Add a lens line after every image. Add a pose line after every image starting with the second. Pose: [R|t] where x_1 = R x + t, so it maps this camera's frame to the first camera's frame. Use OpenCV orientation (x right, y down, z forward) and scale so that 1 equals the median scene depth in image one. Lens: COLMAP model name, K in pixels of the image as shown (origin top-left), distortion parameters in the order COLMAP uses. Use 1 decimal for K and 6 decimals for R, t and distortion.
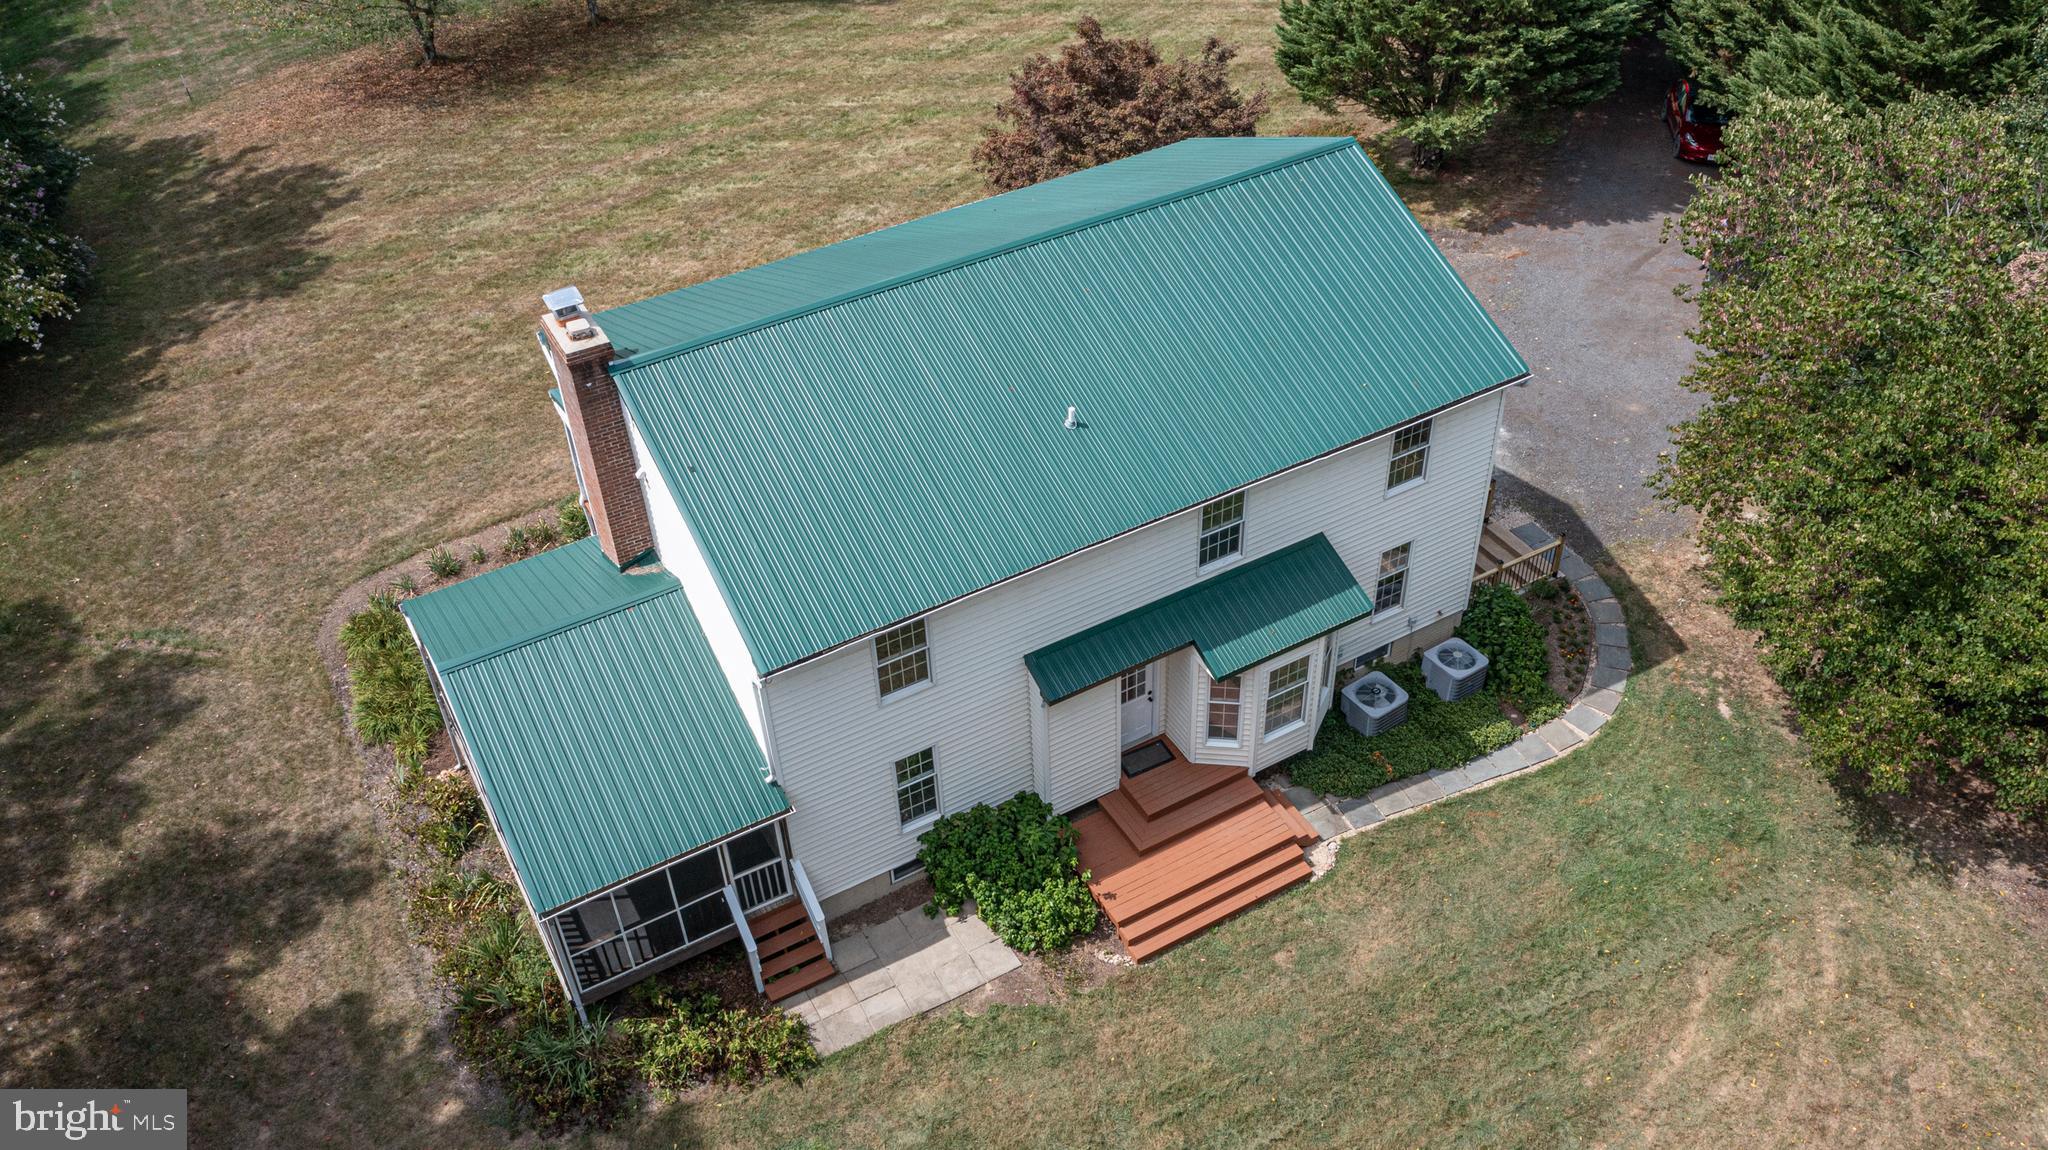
lens RADIAL K [[1630.5, 0, 1042.9], [0, 1630.5, 594.6], [0, 0, 1]] dist [-0.006280, 0.011796]
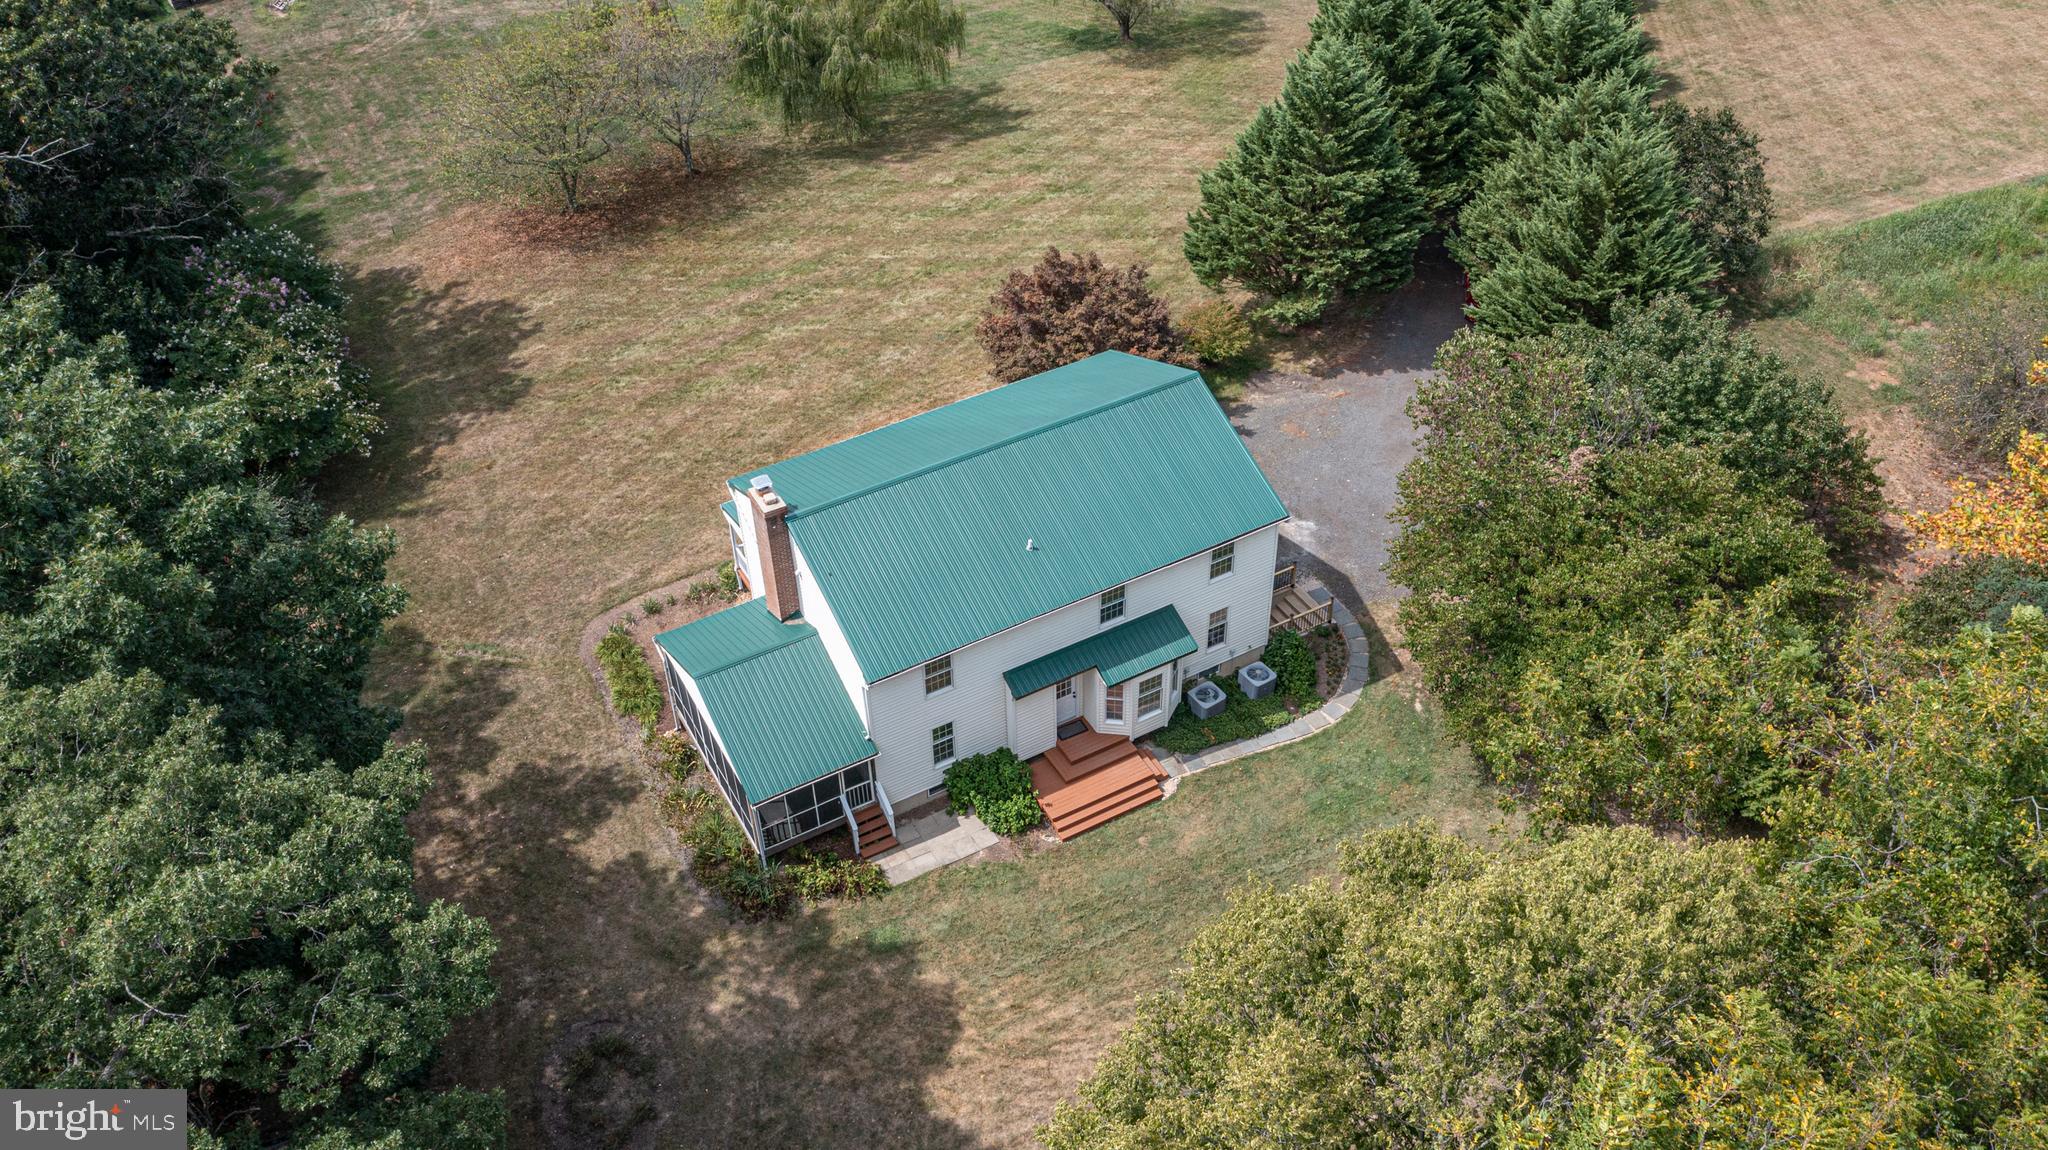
lens RADIAL K [[1630.5, 0, 1006.9], [0, 1630.5, 563.0], [0, 0, 1]] dist [-0.006280, 0.011796]
pose [[0.999810, 0.012257, -0.015136, 0.016647], [-0.012339, 0.999909, -0.005361, -0.066464], [0.015069, 0.005547, 0.999871, -0.728503]]
